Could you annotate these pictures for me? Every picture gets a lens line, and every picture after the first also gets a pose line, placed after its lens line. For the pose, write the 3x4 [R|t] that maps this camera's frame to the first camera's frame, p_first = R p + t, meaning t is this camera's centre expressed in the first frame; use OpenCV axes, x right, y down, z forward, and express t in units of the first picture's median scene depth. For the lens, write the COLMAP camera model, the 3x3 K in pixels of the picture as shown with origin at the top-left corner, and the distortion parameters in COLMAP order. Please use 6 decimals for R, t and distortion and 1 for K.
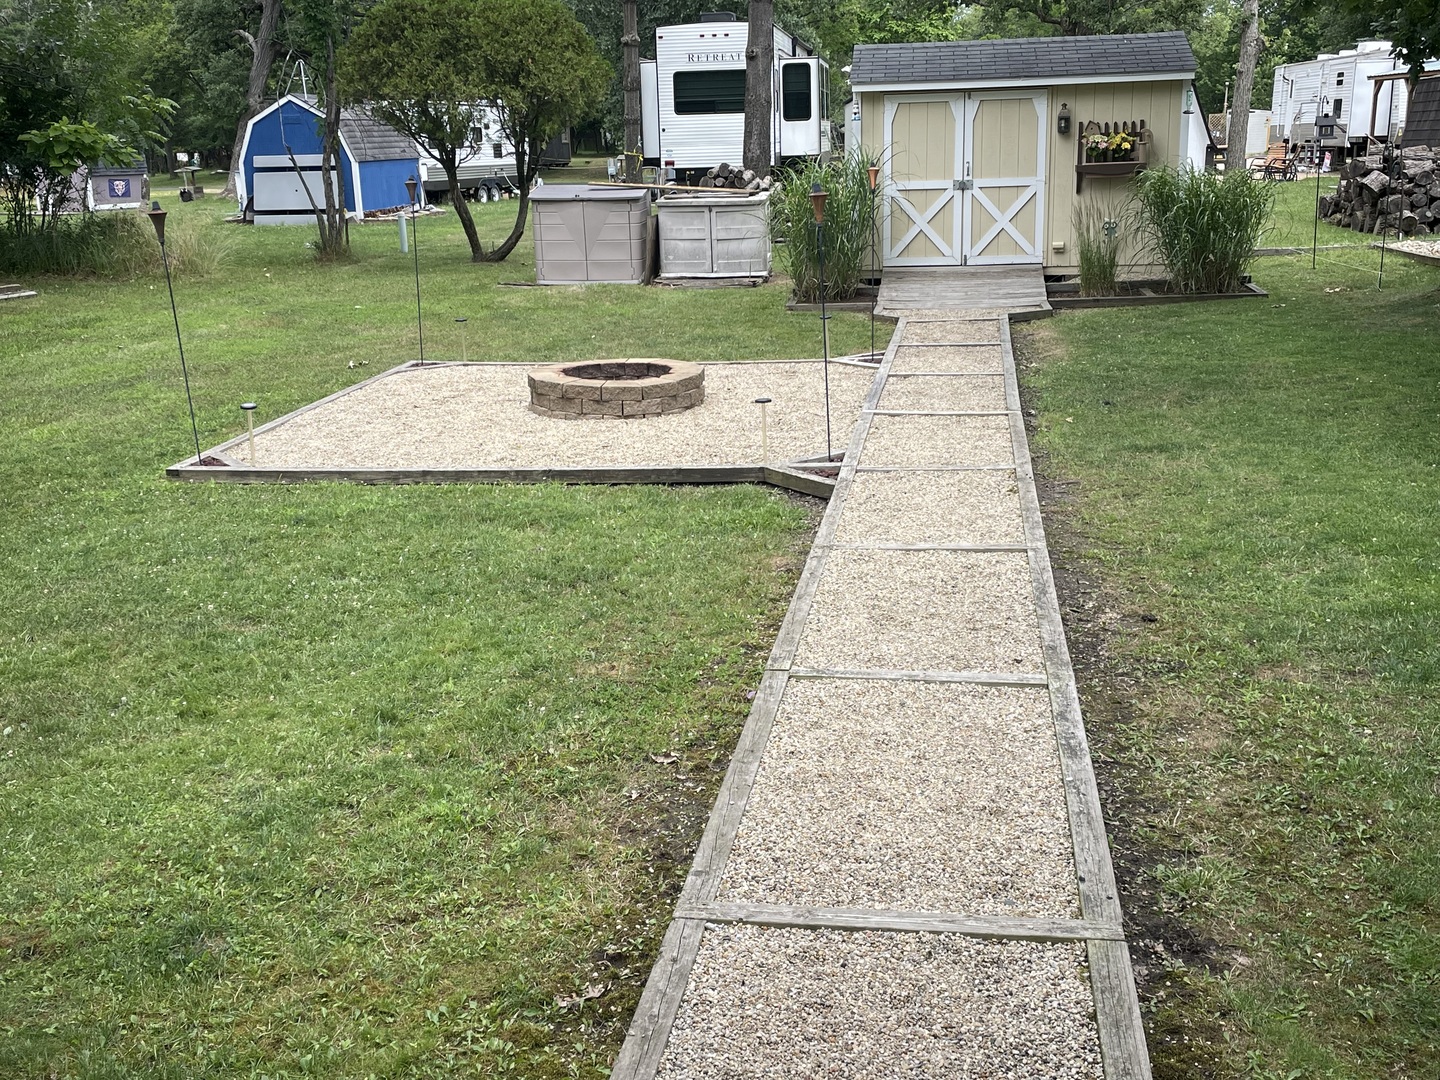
lens RADIAL K [[1572.3, 0, 714.0], [0, 1572.3, 542.9], [0, 0, 1]] dist [0.108808, -0.043553]
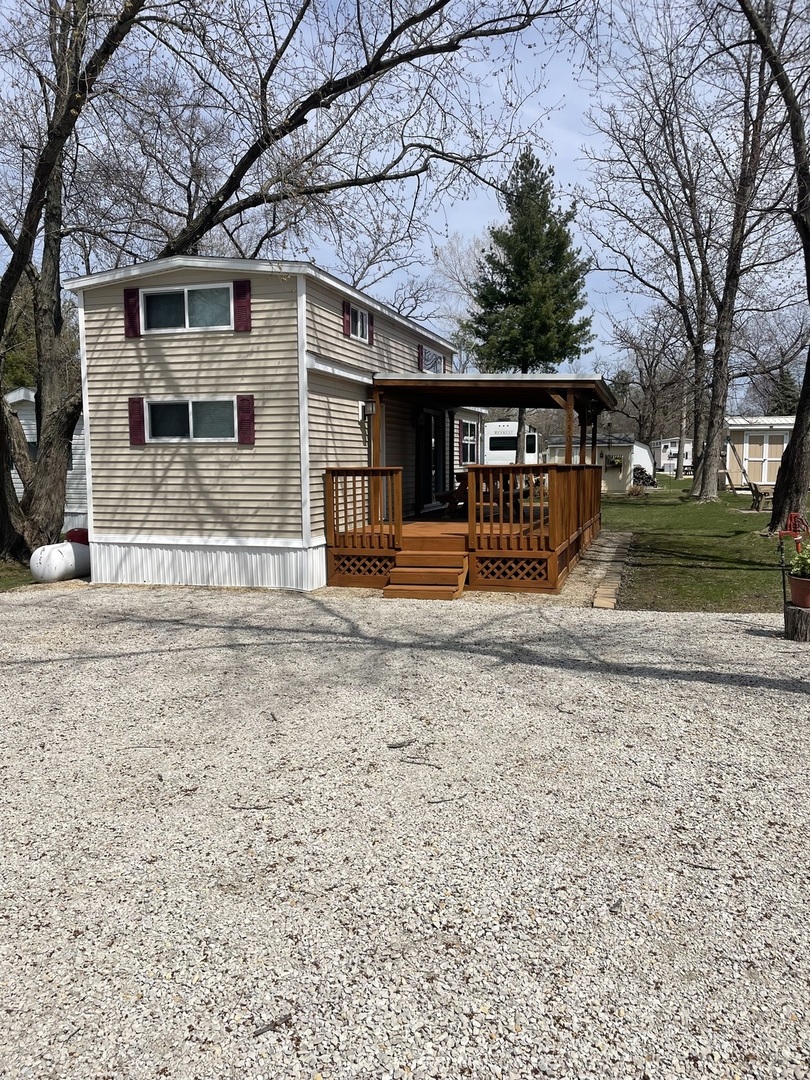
lens RADIAL K [[812.2, 0, 397.8], [0, 812.2, 529.8], [0, 0, 1]] dist [0.111505, -0.172662]
pose [[0.994462, 0.030217, -0.100656, -0.074493], [-0.046316, 0.985759, -0.161660, 0.268283], [0.094338, 0.165427, 0.981700, -1.003168]]
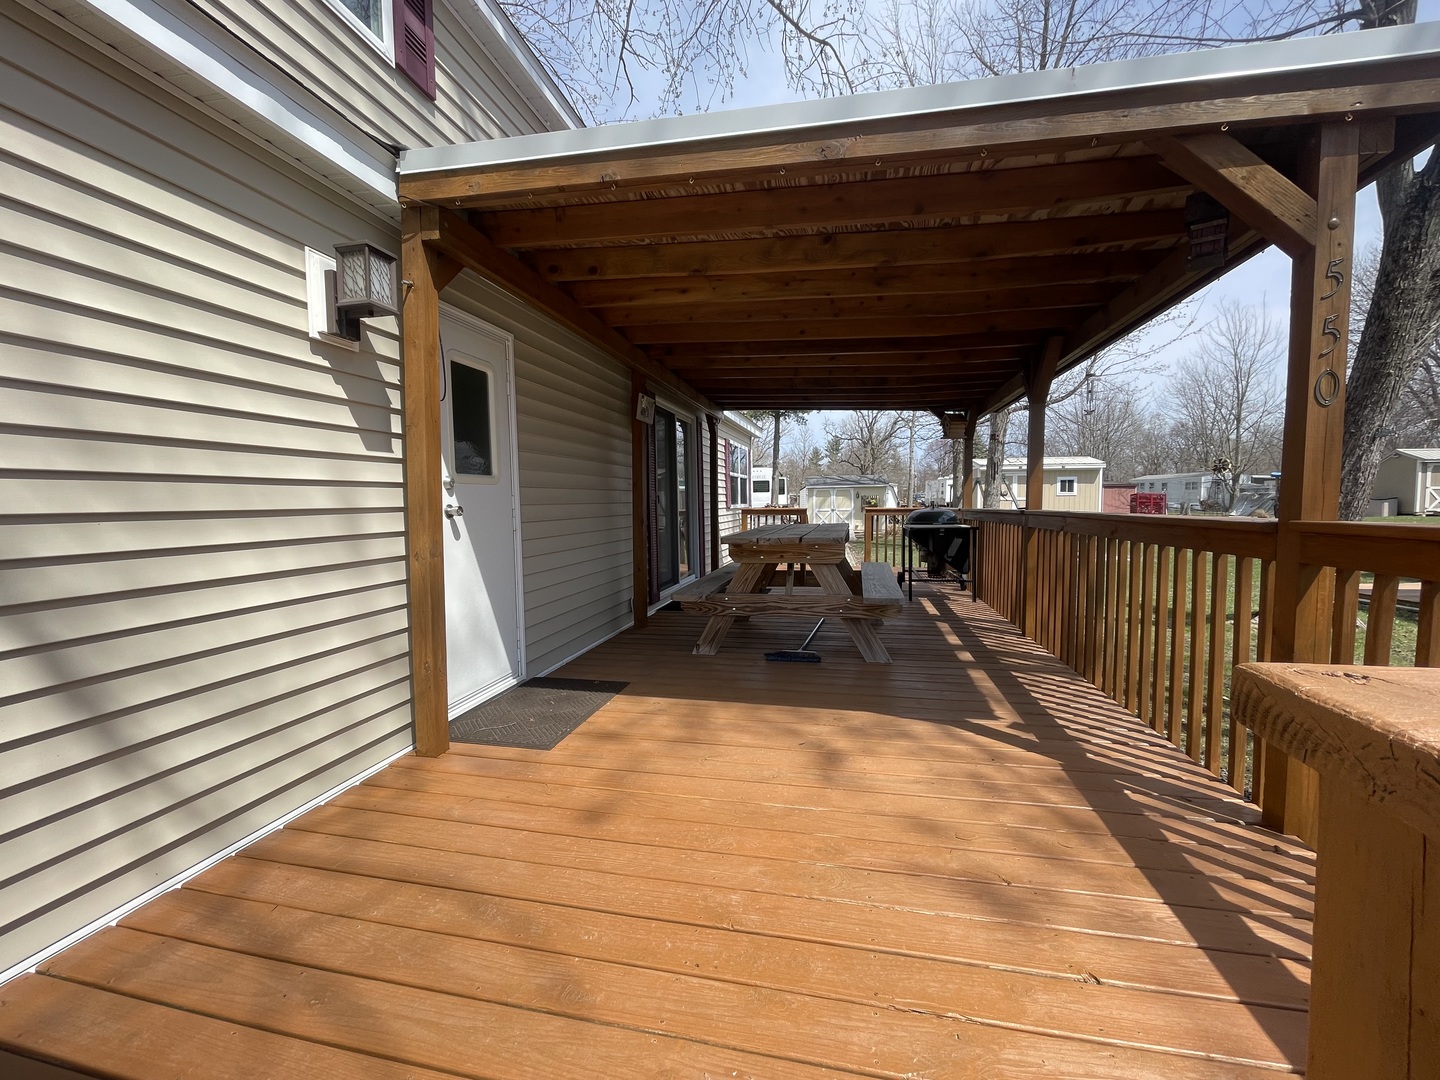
lens RADIAL K [[584.4, 0, 715.8], [0, 584.4, 536.2], [0, 0, 1]] dist [0.000597, -0.001174]
pose [[0.999475, 0.012575, -0.029864, -0.097220], [-0.018027, 0.981625, -0.189968, 0.128108], [0.026927, 0.190406, 0.981336, -0.456754]]
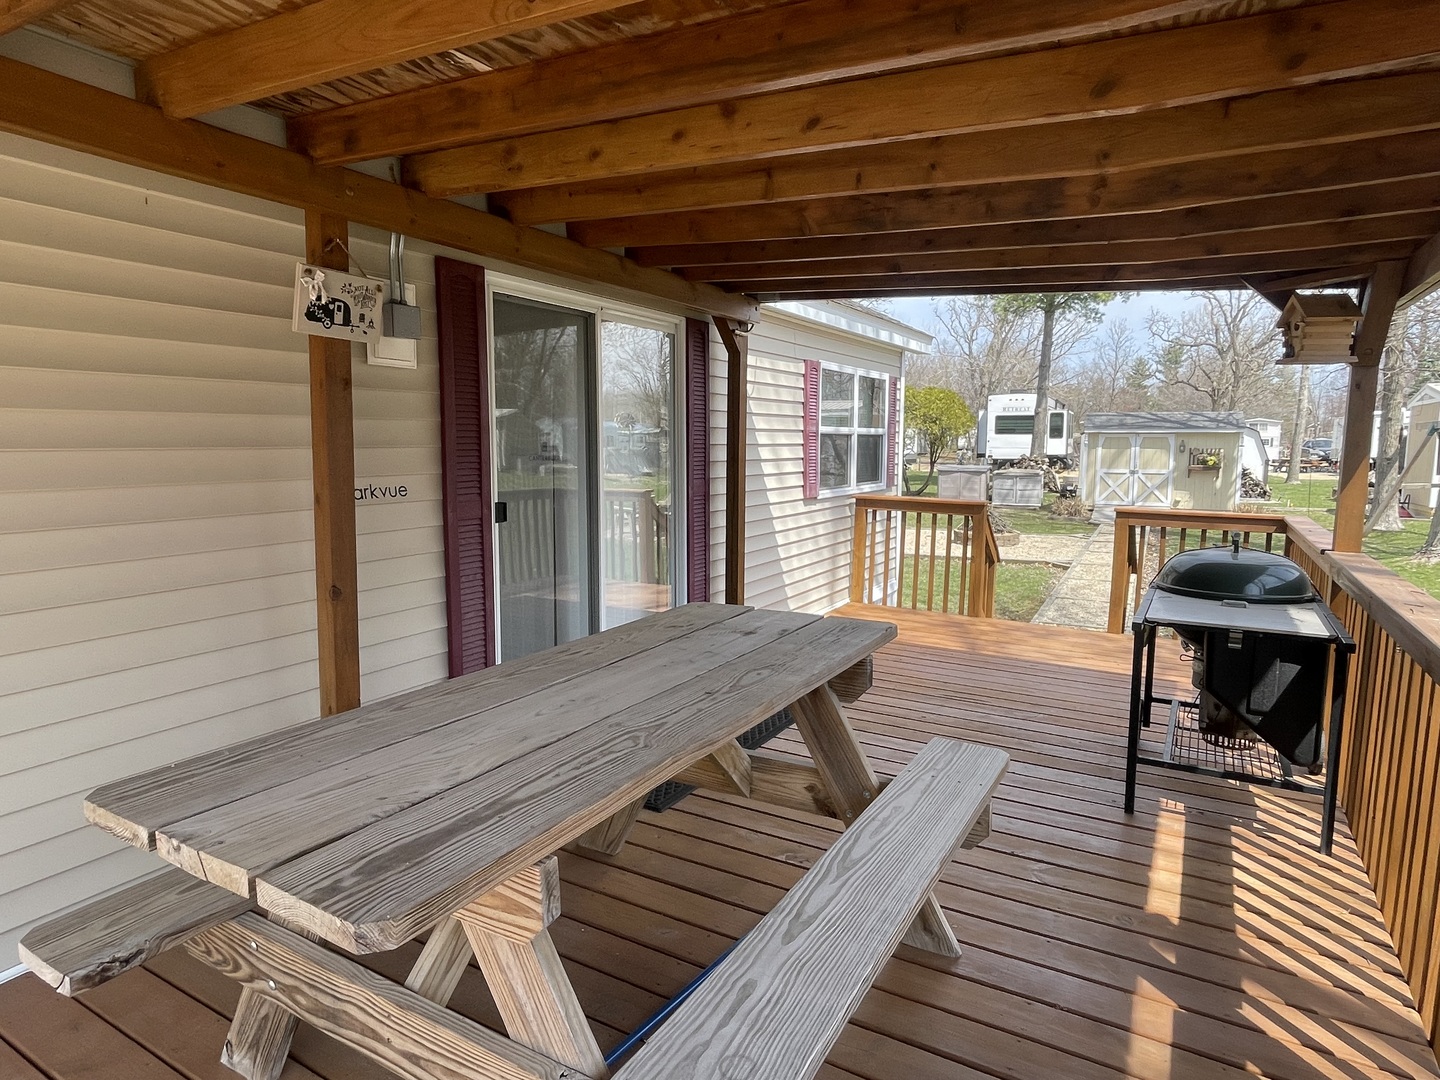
lens RADIAL K [[831.7, 0, 716.0], [0, 831.7, 539.7], [0, 0, 1]] dist [-0.001500, -0.000721]
pose [[0.945627, 0.069913, -0.317650, -0.028594], [-0.109647, 0.987980, -0.108966, 0.072940], [0.306214, 0.137871, 0.941926, -0.323747]]
